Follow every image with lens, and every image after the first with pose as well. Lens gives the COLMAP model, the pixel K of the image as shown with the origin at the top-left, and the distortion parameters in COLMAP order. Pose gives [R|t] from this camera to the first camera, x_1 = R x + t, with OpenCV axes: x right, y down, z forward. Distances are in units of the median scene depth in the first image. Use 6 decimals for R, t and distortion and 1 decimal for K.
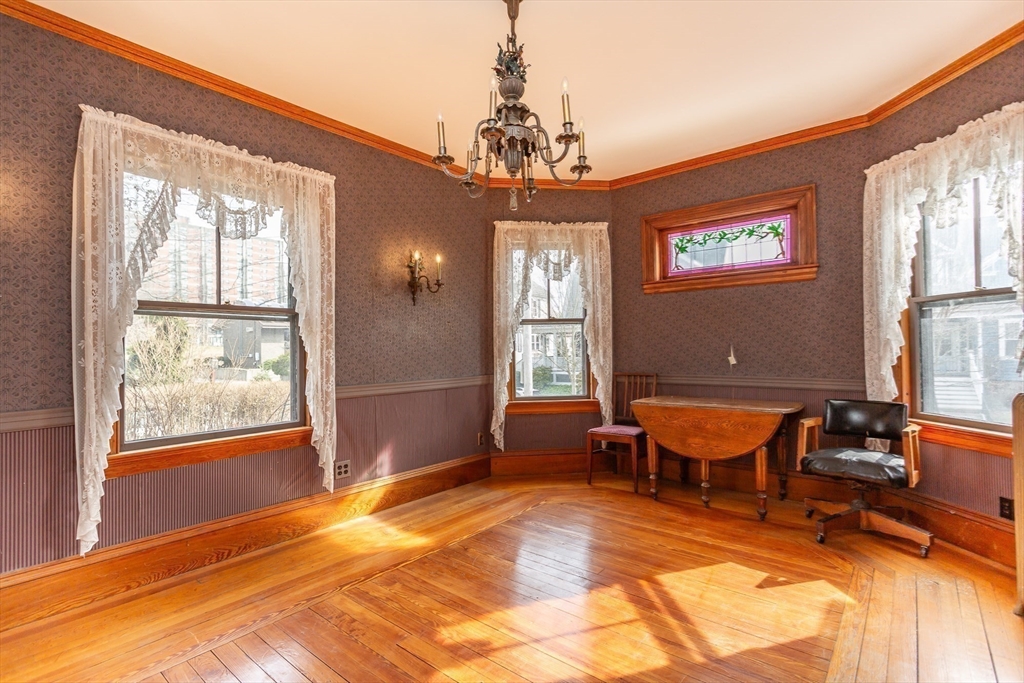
lens RADIAL K [[492.9, 0, 513.1], [0, 492.9, 342.4], [0, 0, 1]] dist [0.004093, 0.002380]
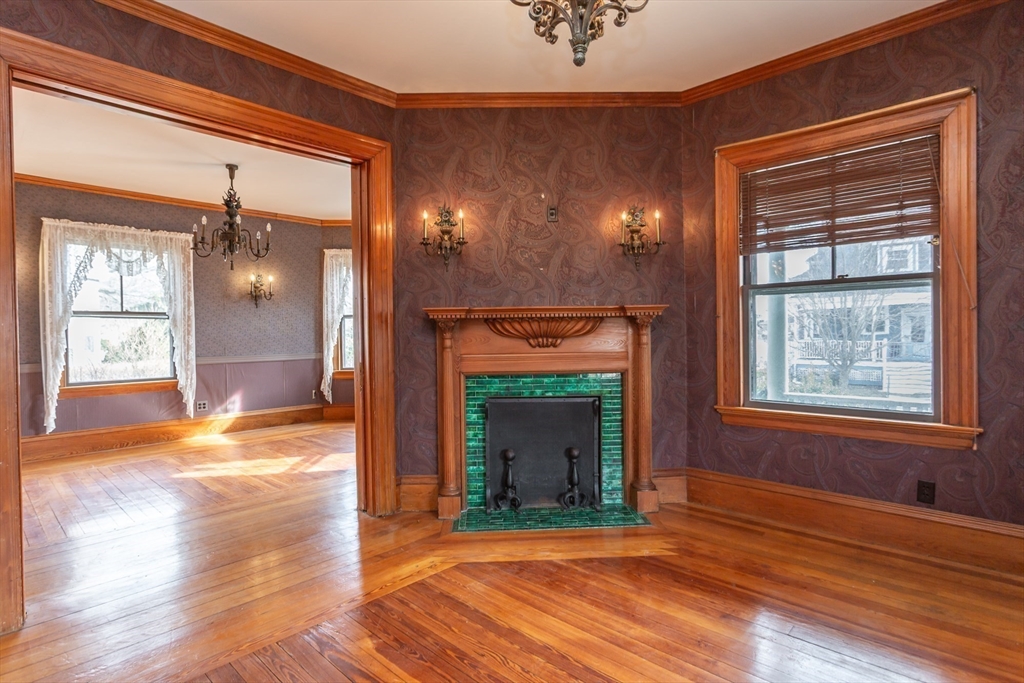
lens RADIAL K [[535.0, 0, 517.6], [0, 535.0, 340.4], [0, 0, 1]] dist [0.001051, 0.004765]
pose [[0.997937, -0.002164, -0.064164, 0.965575], [0.003621, 0.999738, 0.022608, -0.007762], [0.064099, -0.022794, 0.997683, -0.865298]]
